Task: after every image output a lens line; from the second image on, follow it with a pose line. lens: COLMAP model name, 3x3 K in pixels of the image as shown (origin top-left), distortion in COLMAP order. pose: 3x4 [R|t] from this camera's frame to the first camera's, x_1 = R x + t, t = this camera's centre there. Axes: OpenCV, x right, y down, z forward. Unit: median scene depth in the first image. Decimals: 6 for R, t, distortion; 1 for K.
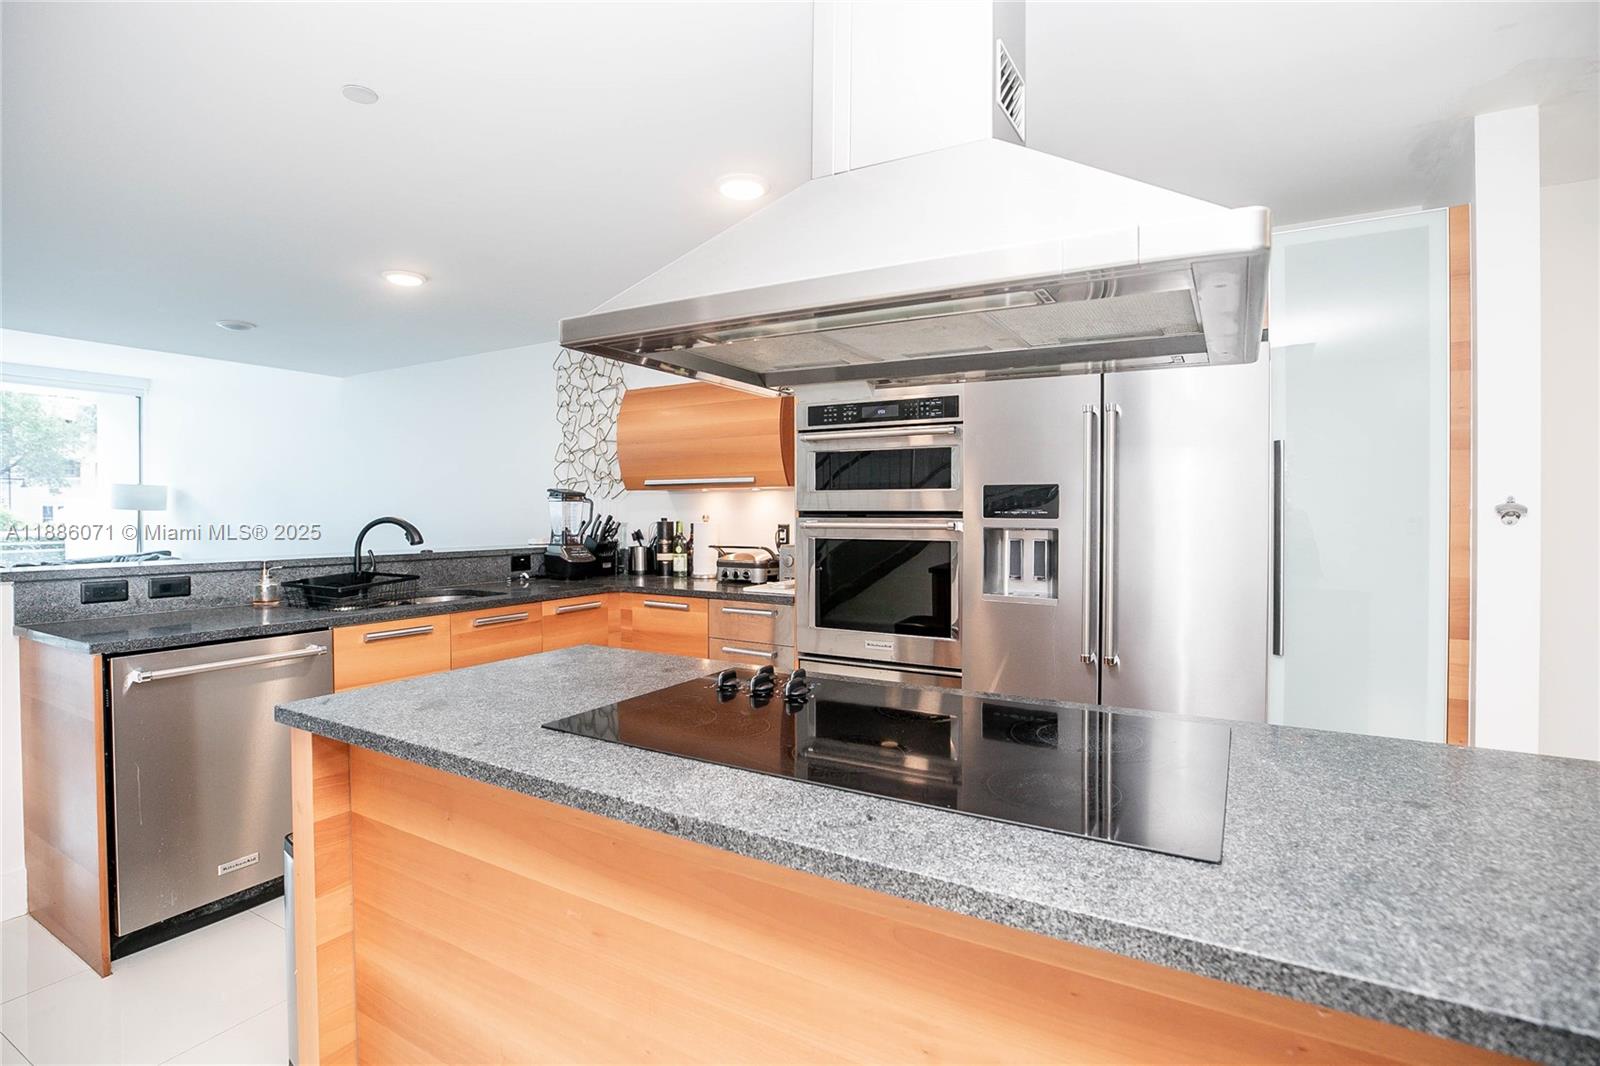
lens RADIAL K [[748.2, 0, 776.5], [0, 748.2, 533.3], [0, 0, 1]] dist [-0.036046, 0.010334]
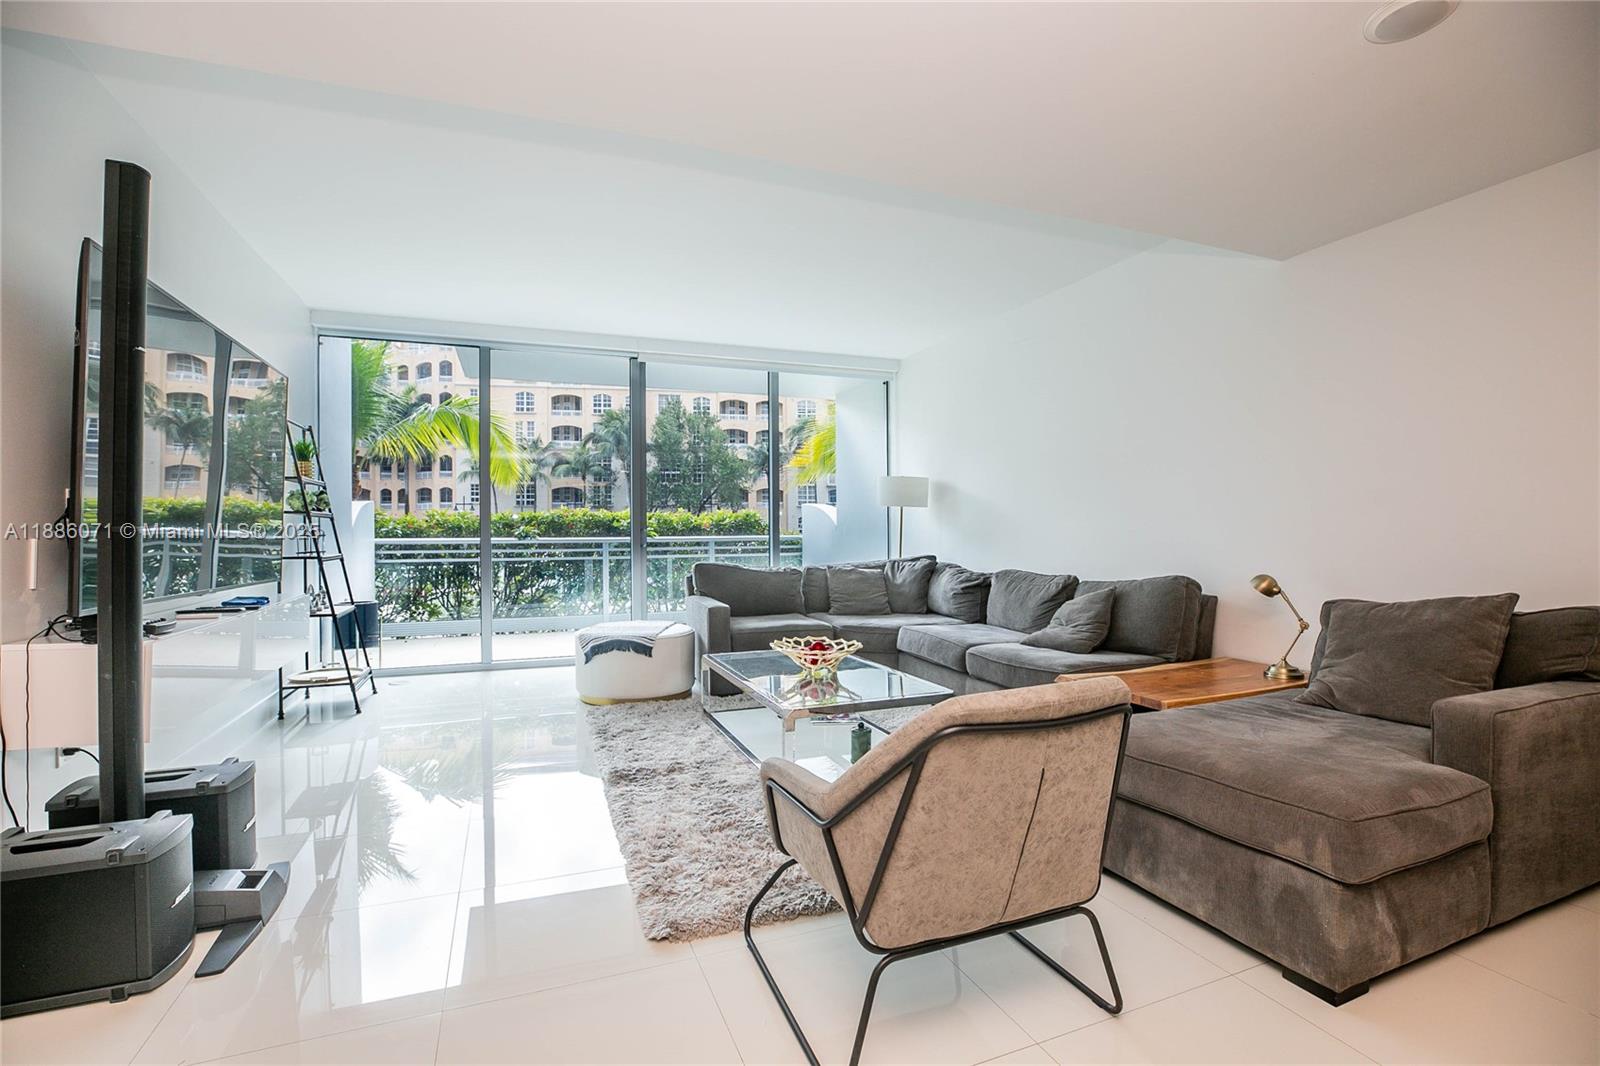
lens RADIAL K [[730.3, 0, 807.7], [0, 730.3, 533.2], [0, 0, 1]] dist [-0.038424, 0.010585]
pose [[0.785267, -0.004576, -0.619141, -1.025039], [-0.007971, 0.999815, -0.017499, 0.034275], [0.619106, 0.018677, 0.785085, 0.639426]]
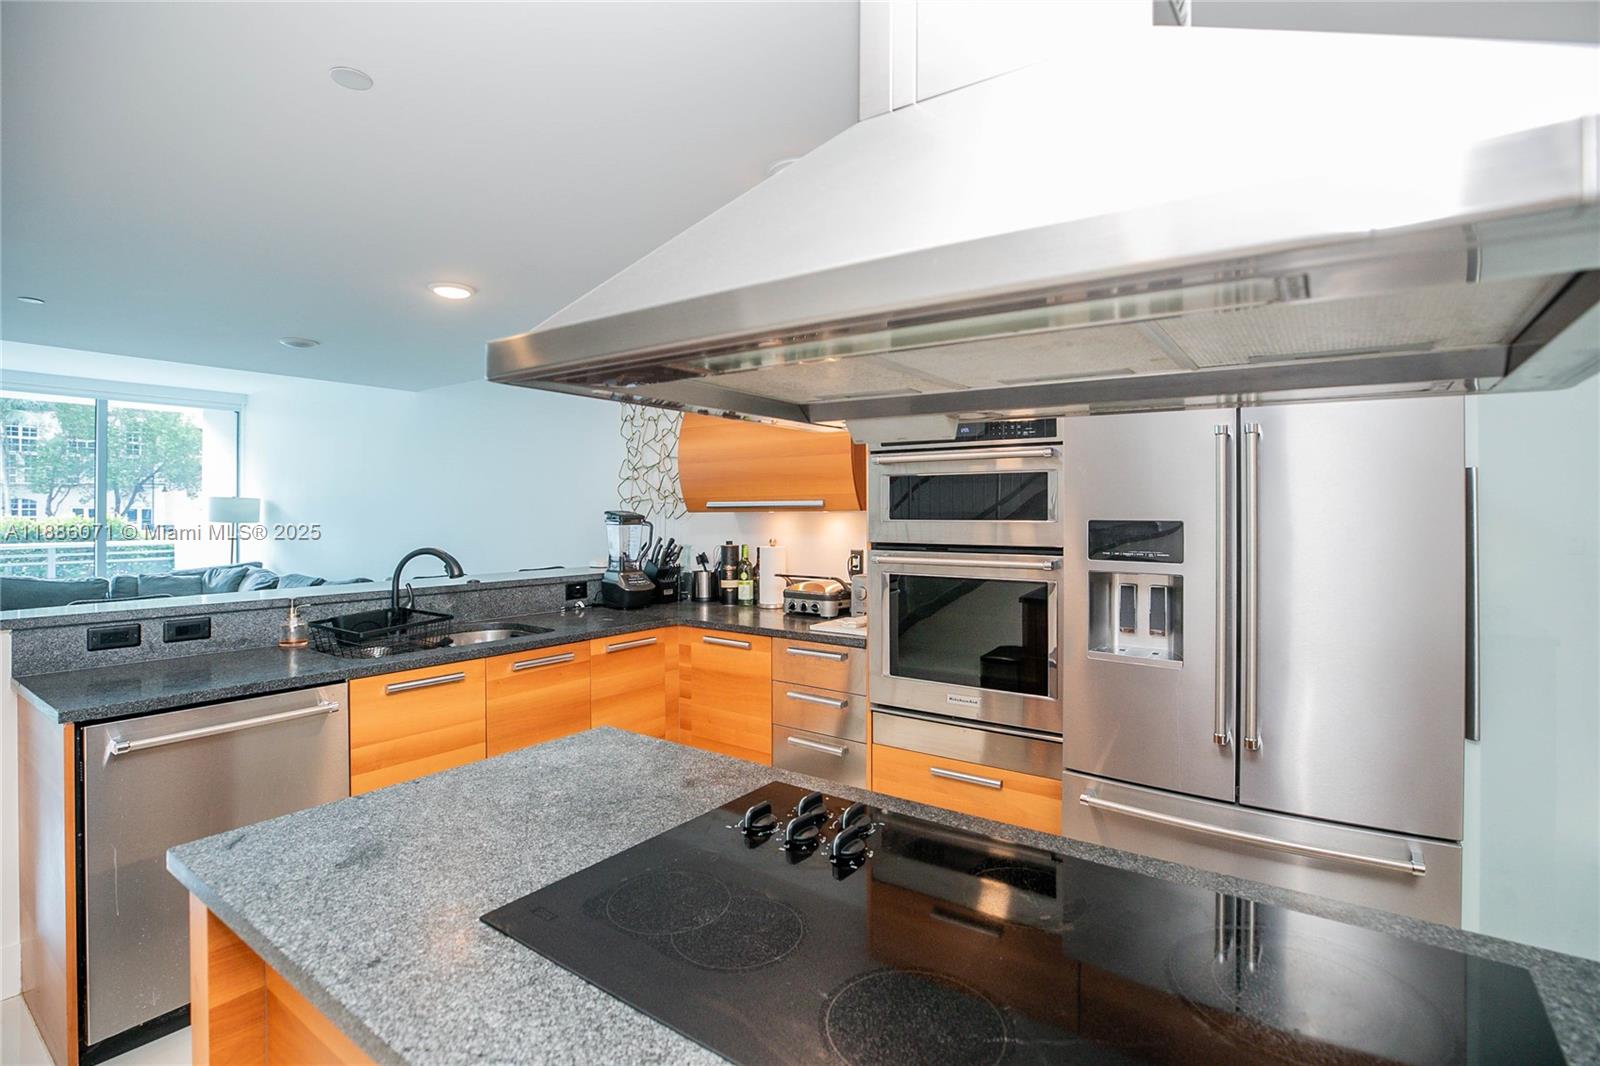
lens RADIAL K [[730.3, 0, 807.7], [0, 730.3, 533.2], [0, 0, 1]] dist [-0.038424, 0.010585]
pose [[0.997422, -0.000293, -0.071755, 0.016696], [0.000340, 1.000000, 0.000652, -0.041008], [0.071755, -0.000675, 0.997422, 0.131405]]
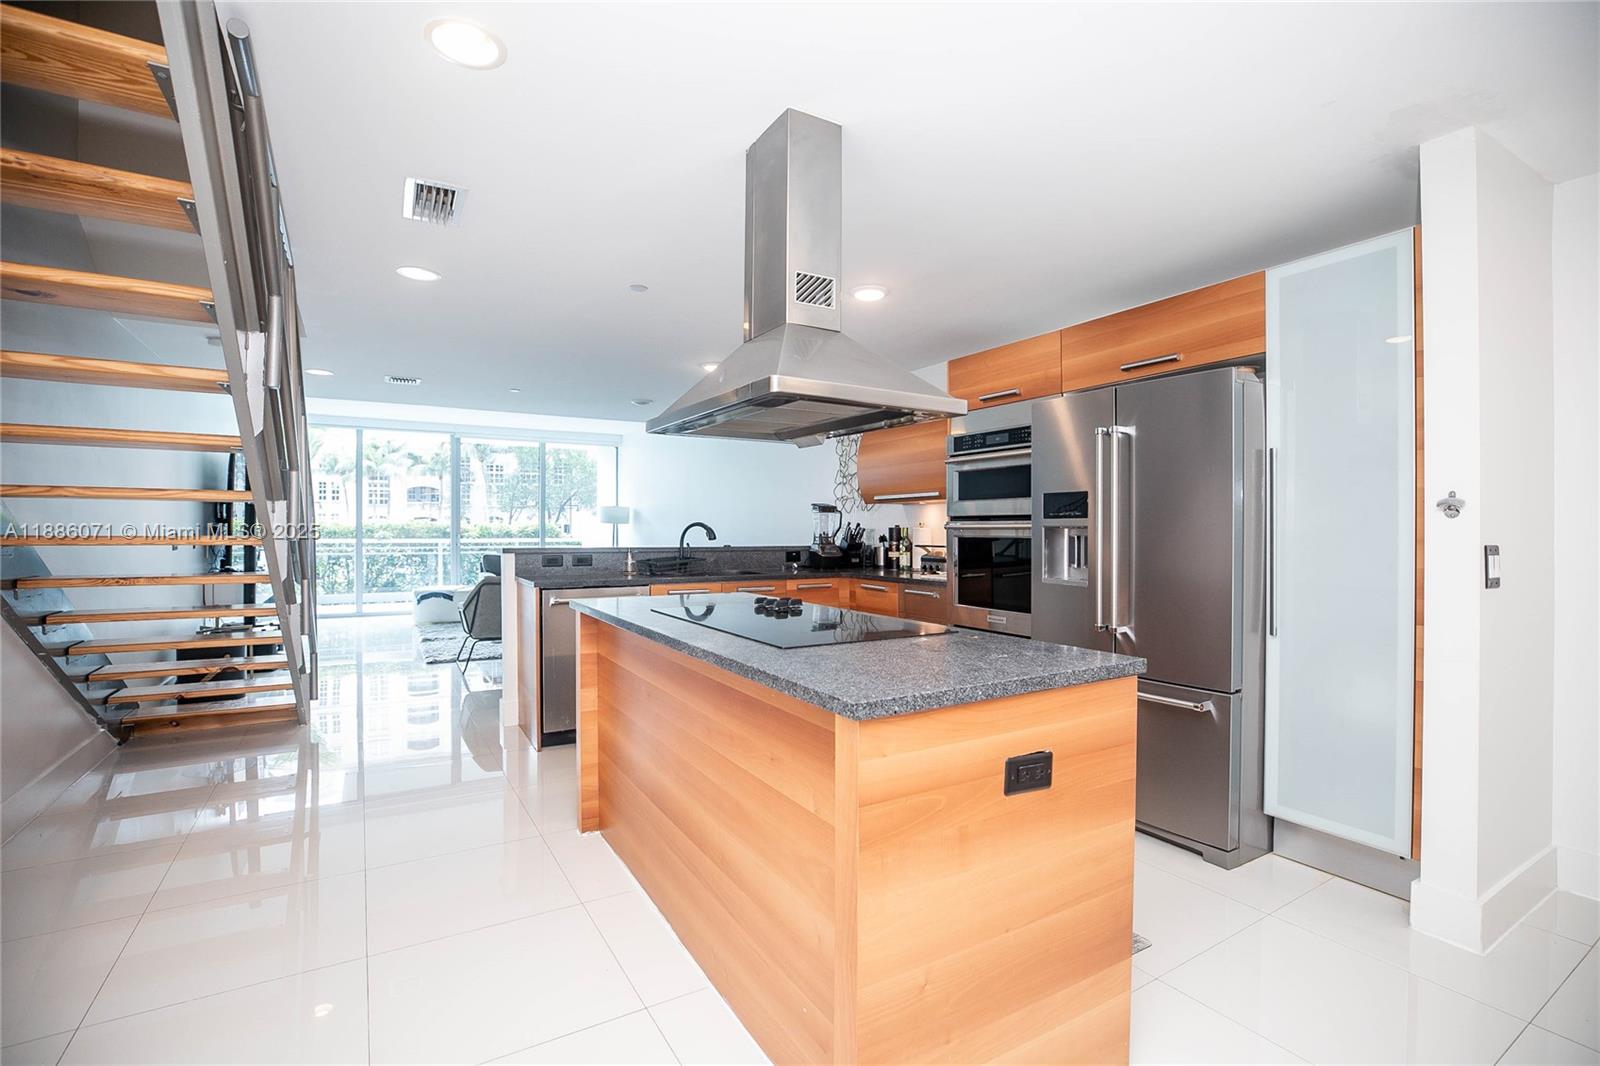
lens RADIAL K [[730.3, 0, 807.7], [0, 730.3, 533.2], [0, 0, 1]] dist [-0.038424, 0.010585]
pose [[0.877551, 0.002423, -0.479476, 0.425782], [-0.014574, 0.999660, -0.021623, 0.031135], [0.479261, 0.025963, 0.877288, -0.249463]]
